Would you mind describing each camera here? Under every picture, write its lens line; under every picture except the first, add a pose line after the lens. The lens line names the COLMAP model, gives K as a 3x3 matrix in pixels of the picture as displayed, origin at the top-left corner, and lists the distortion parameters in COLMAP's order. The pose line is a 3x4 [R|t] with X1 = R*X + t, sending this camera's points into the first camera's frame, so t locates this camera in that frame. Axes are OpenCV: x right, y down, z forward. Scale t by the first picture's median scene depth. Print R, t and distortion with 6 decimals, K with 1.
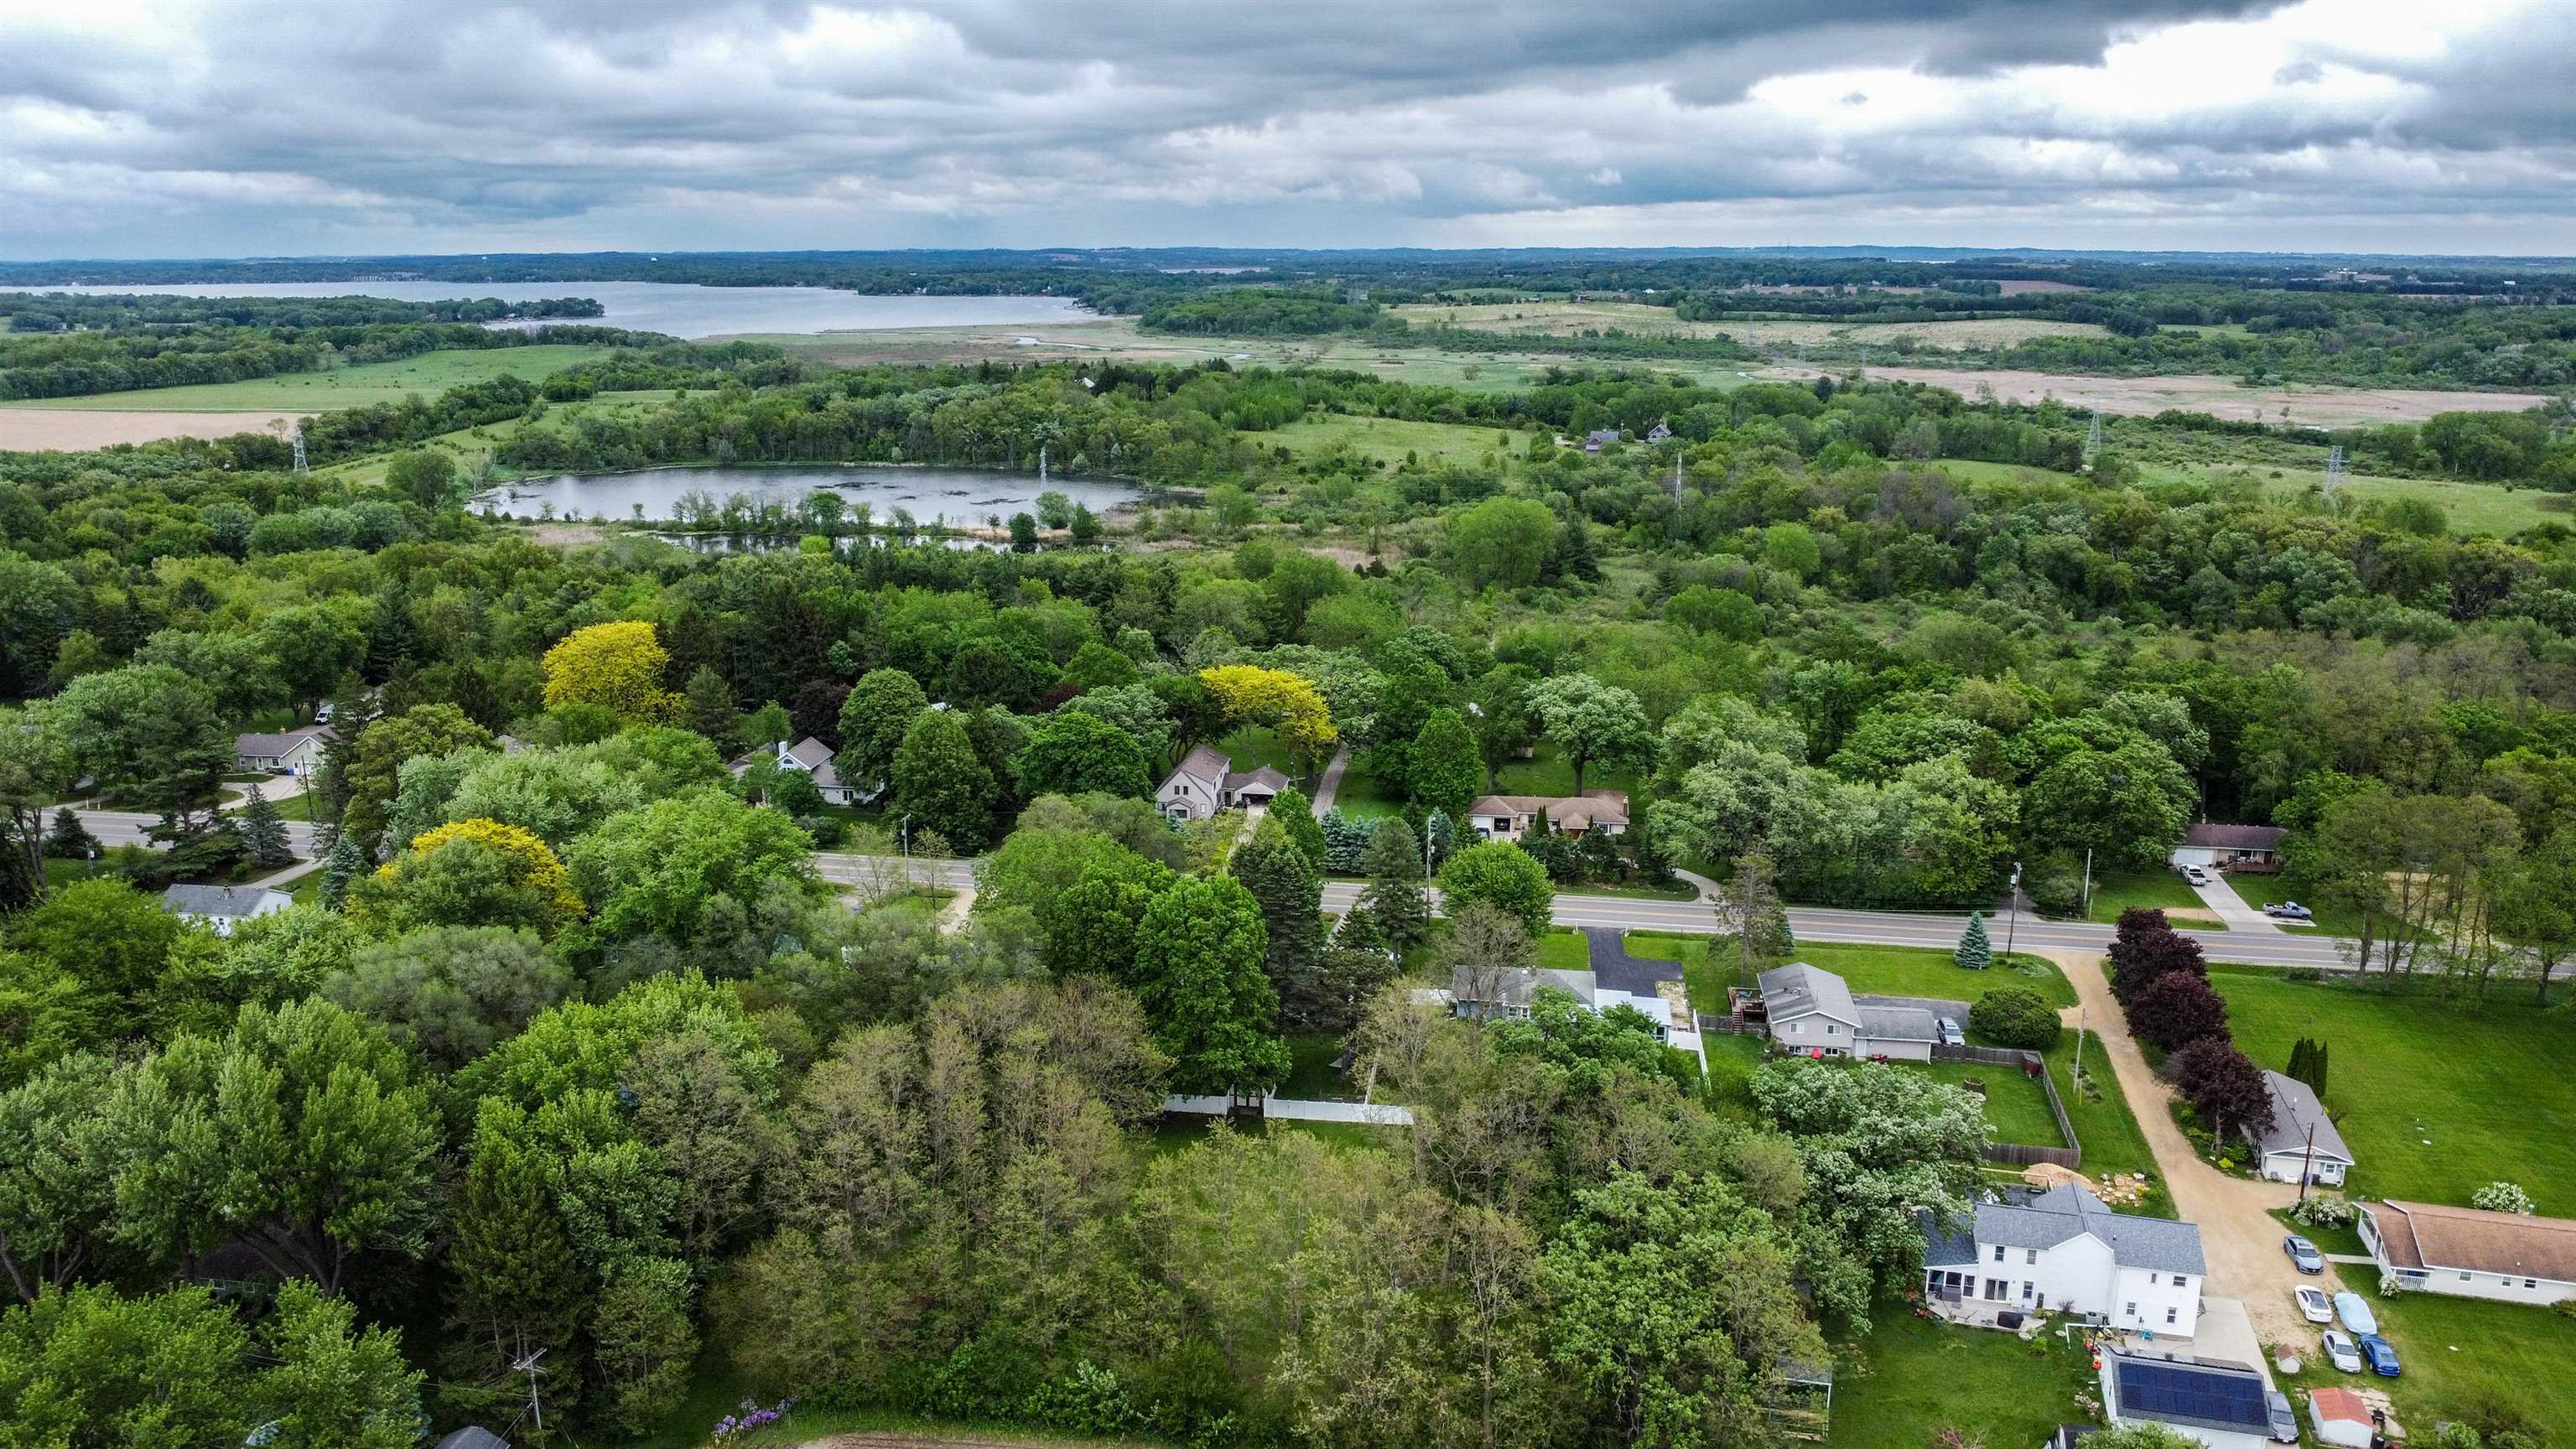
lens RADIAL K [[1867.6, 0, 1294.6], [0, 1867.6, 729.1], [0, 0, 1]] dist [-0.008794, -0.017039]
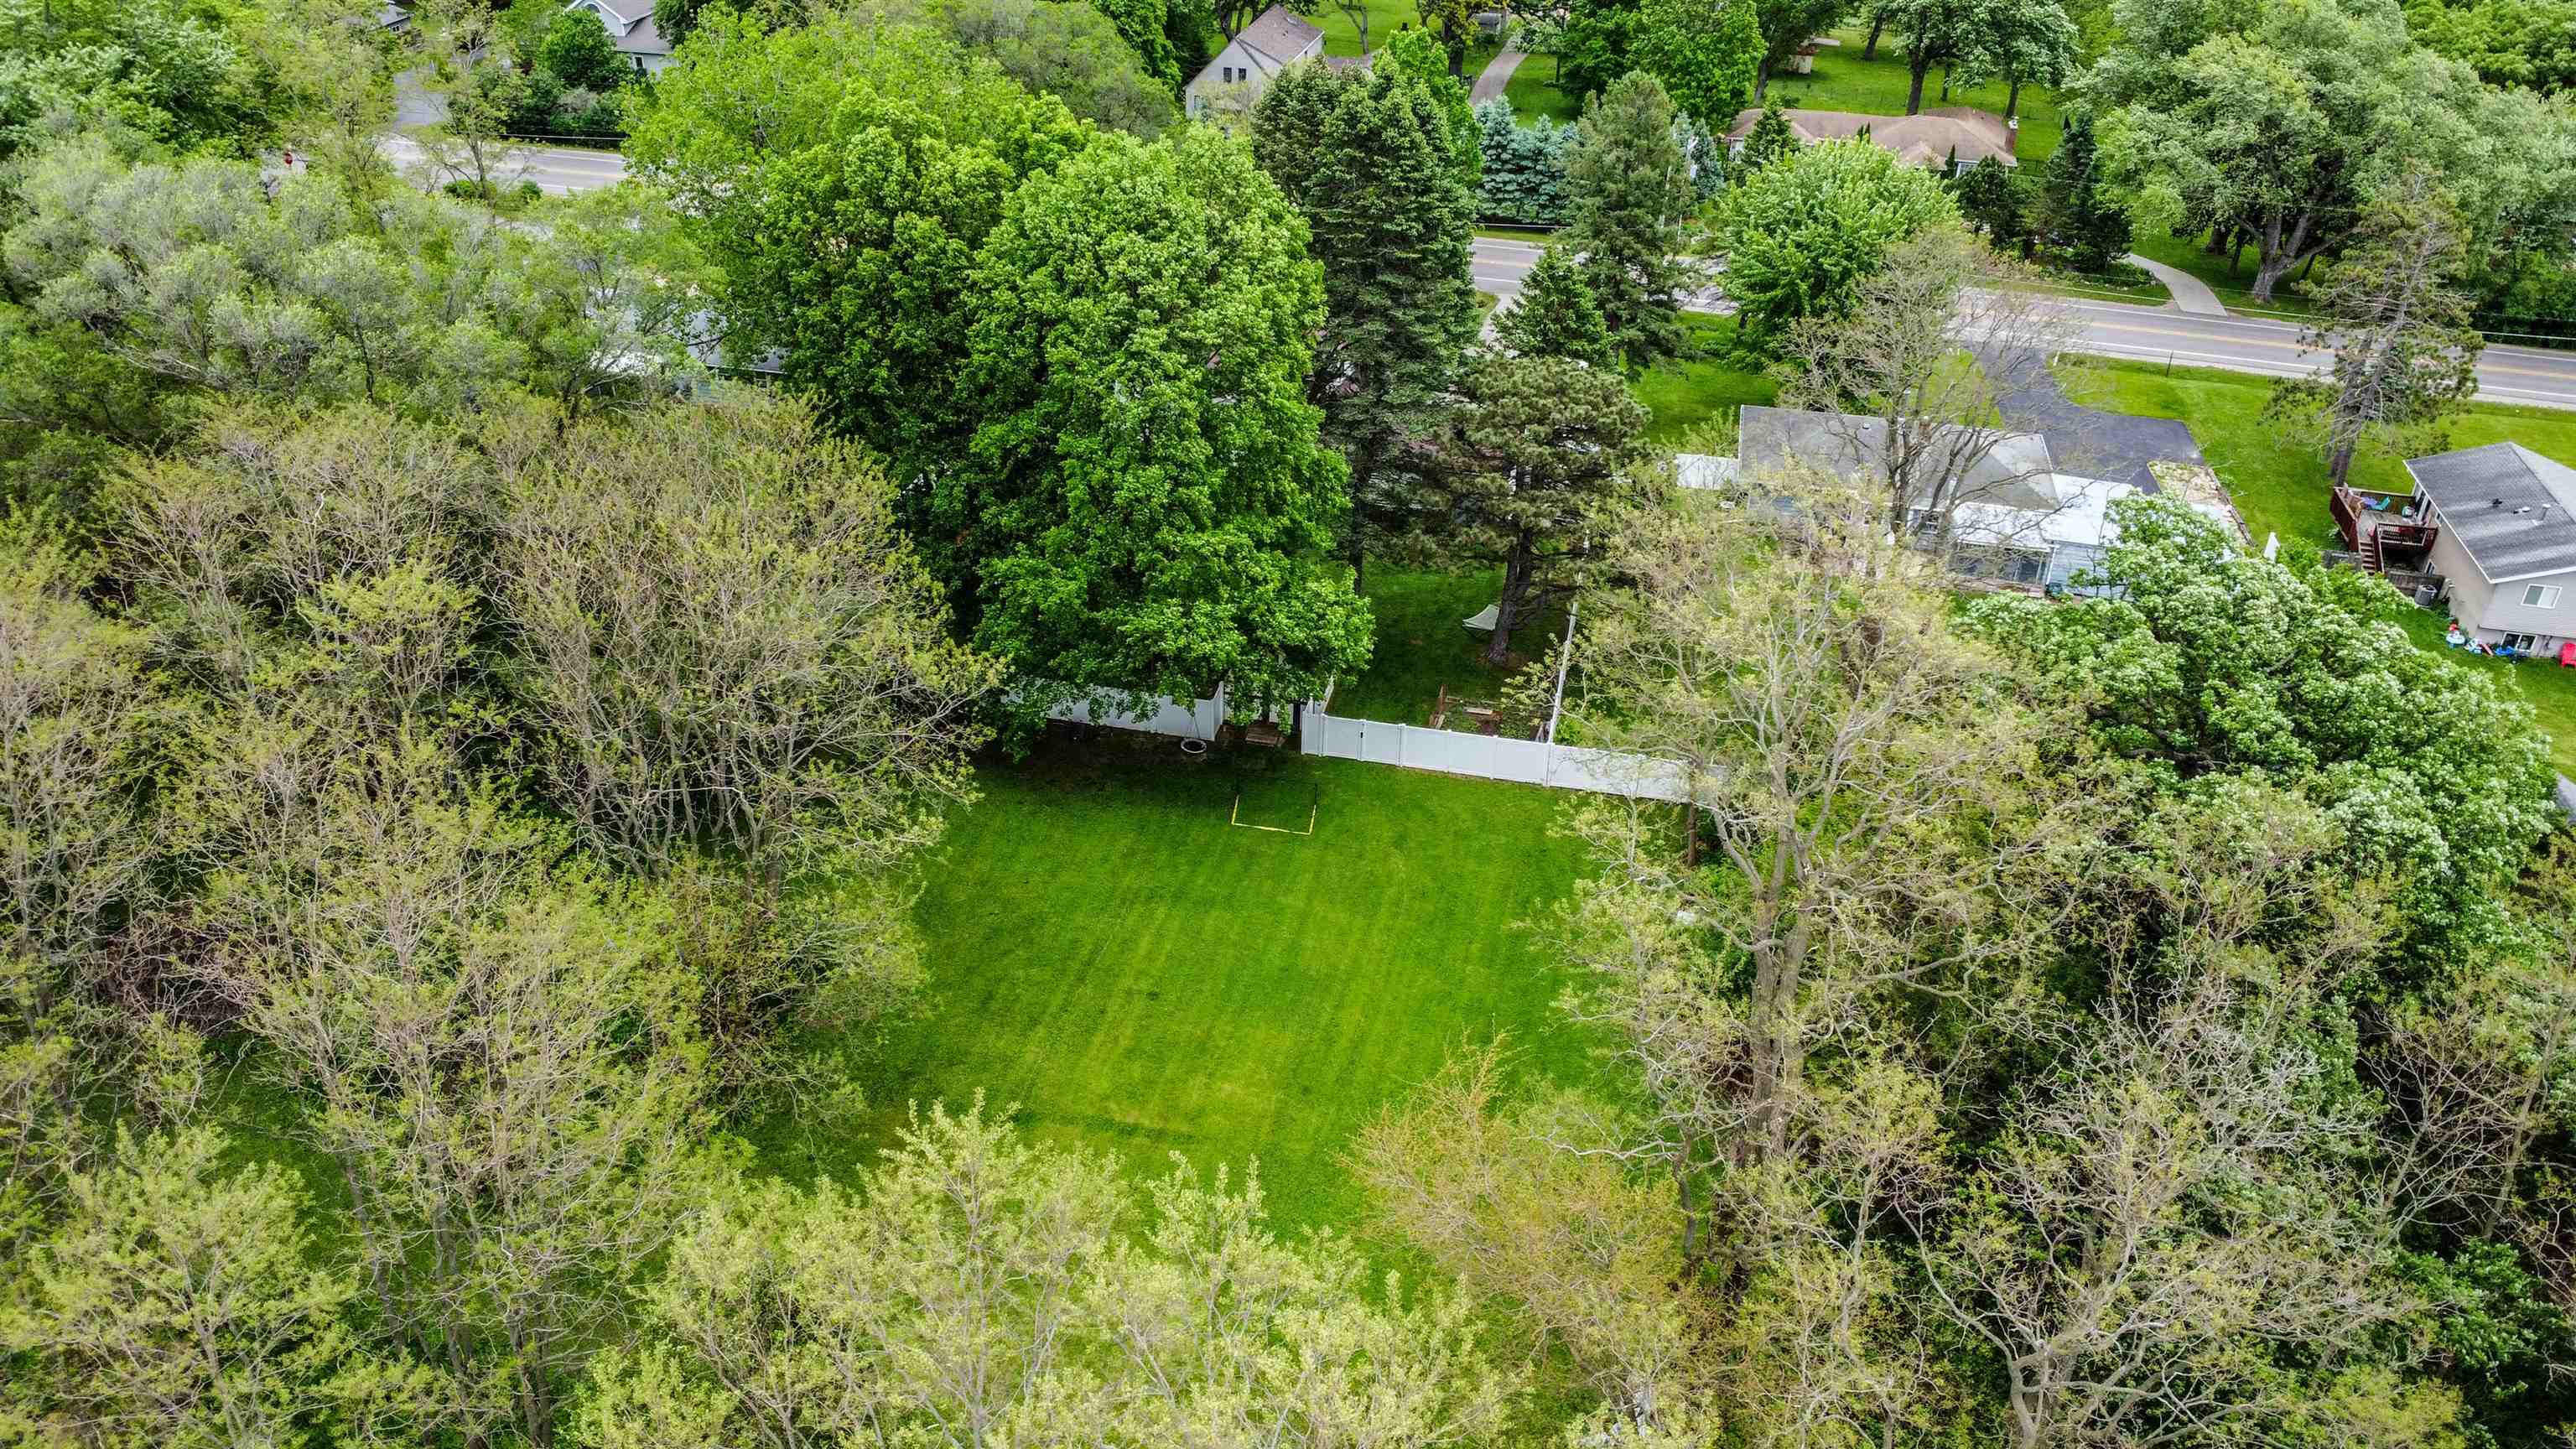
lens RADIAL K [[1867.6, 0, 1298.0], [0, 1867.6, 725.2], [0, 0, 1]] dist [-0.008794, -0.017039]
pose [[0.996580, 0.061288, -0.055421, 0.005499], [-0.041764, 0.952344, 0.302153, 0.072770], [0.071298, -0.298805, 0.951647, 0.574483]]
